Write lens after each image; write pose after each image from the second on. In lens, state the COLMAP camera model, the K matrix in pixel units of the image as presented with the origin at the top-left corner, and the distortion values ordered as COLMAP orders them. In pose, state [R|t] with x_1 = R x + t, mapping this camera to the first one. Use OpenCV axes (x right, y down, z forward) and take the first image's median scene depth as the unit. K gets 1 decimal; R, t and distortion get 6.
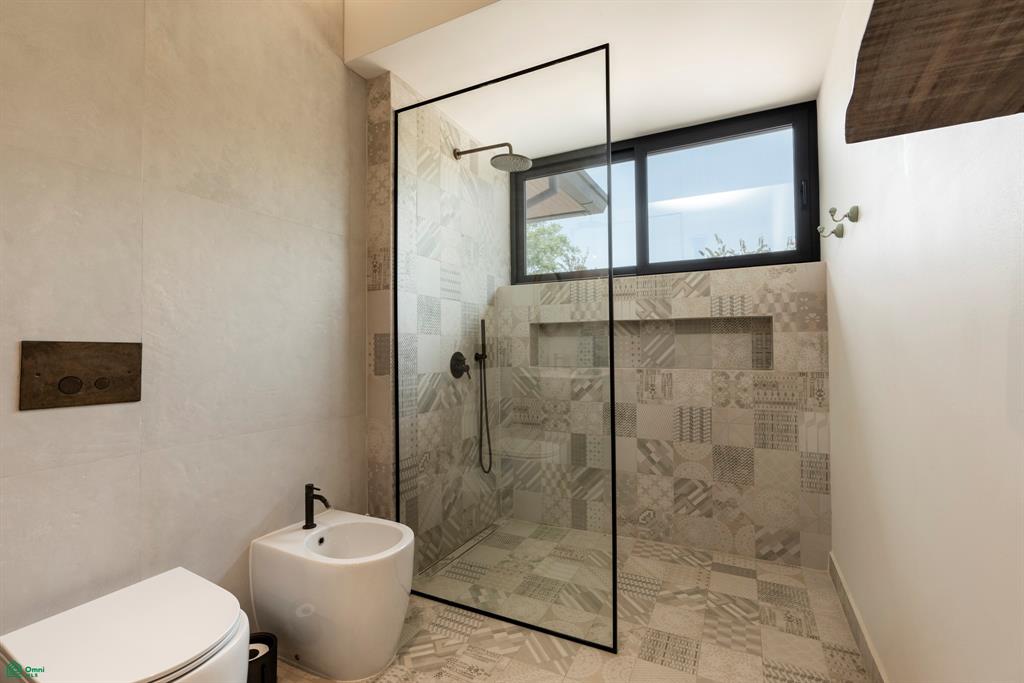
lens RADIAL K [[458.7, 0, 510.7], [0, 458.7, 339.0], [0, 0, 1]] dist [-0.010292, 0.006998]
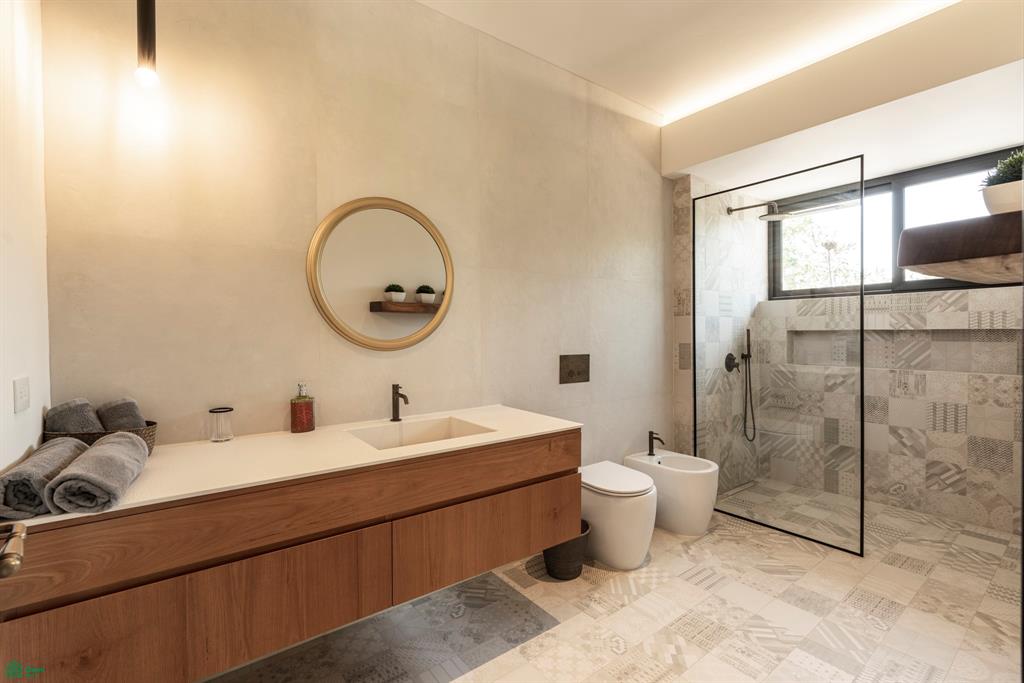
lens RADIAL K [[458.7, 0, 510.7], [0, 458.7, 339.0], [0, 0, 1]] dist [-0.010292, 0.006998]
pose [[0.899174, 0.005584, -0.437555, -0.108572], [0.011628, 0.999261, 0.036649, -0.076688], [0.437437, -0.038042, 0.898444, -0.570955]]
